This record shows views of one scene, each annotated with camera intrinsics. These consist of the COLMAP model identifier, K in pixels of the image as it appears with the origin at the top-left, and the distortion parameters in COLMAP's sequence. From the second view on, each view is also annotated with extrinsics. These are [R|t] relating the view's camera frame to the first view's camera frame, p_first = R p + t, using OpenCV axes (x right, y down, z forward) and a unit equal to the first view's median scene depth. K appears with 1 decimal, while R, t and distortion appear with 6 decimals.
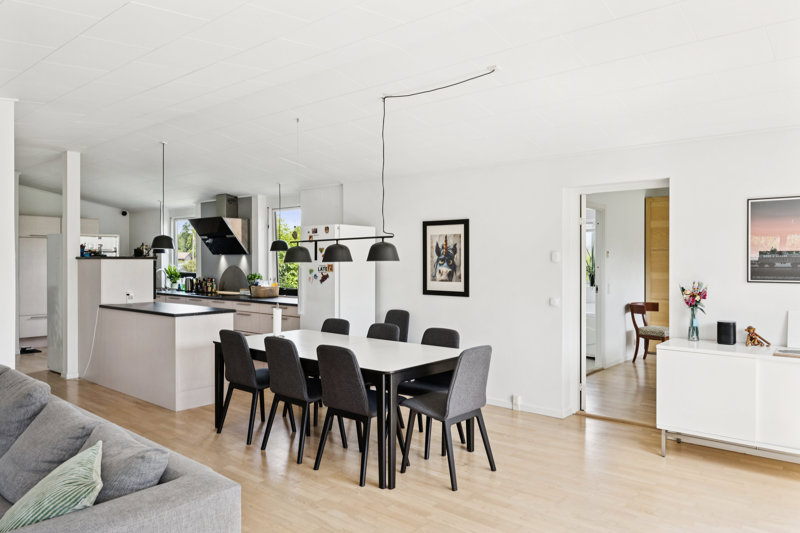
lens RADIAL K [[549.0, 0, 400.0], [0, 549.0, 266.5], [0, 0, 1]] dist [0.002917, 0.000119]
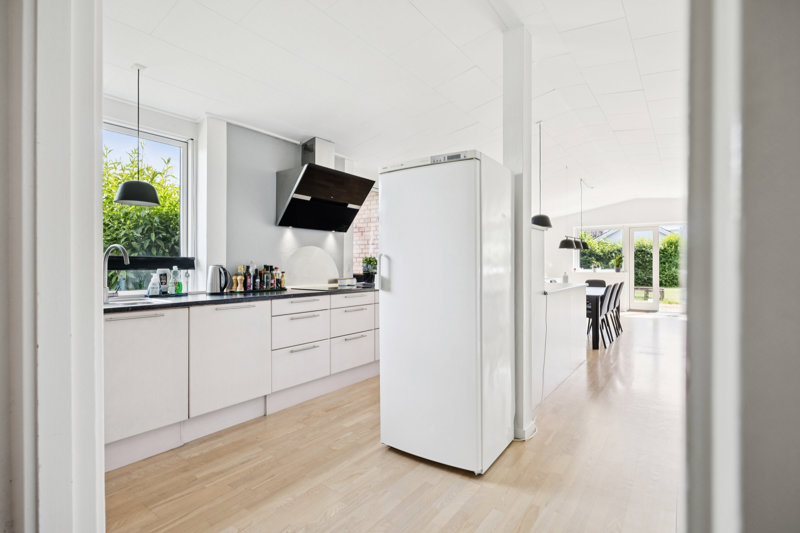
lens RADIAL K [[396.3, 0, 400.0], [0, 396.3, 266.5], [0, 0, 1]] dist [-0.000701, -0.000053]
pose [[-0.083542, -0.001856, 0.996503, -1.110654], [0.012582, 0.999917, 0.002917, 0.032969], [-0.996425, 0.012781, -0.083512, 1.288212]]
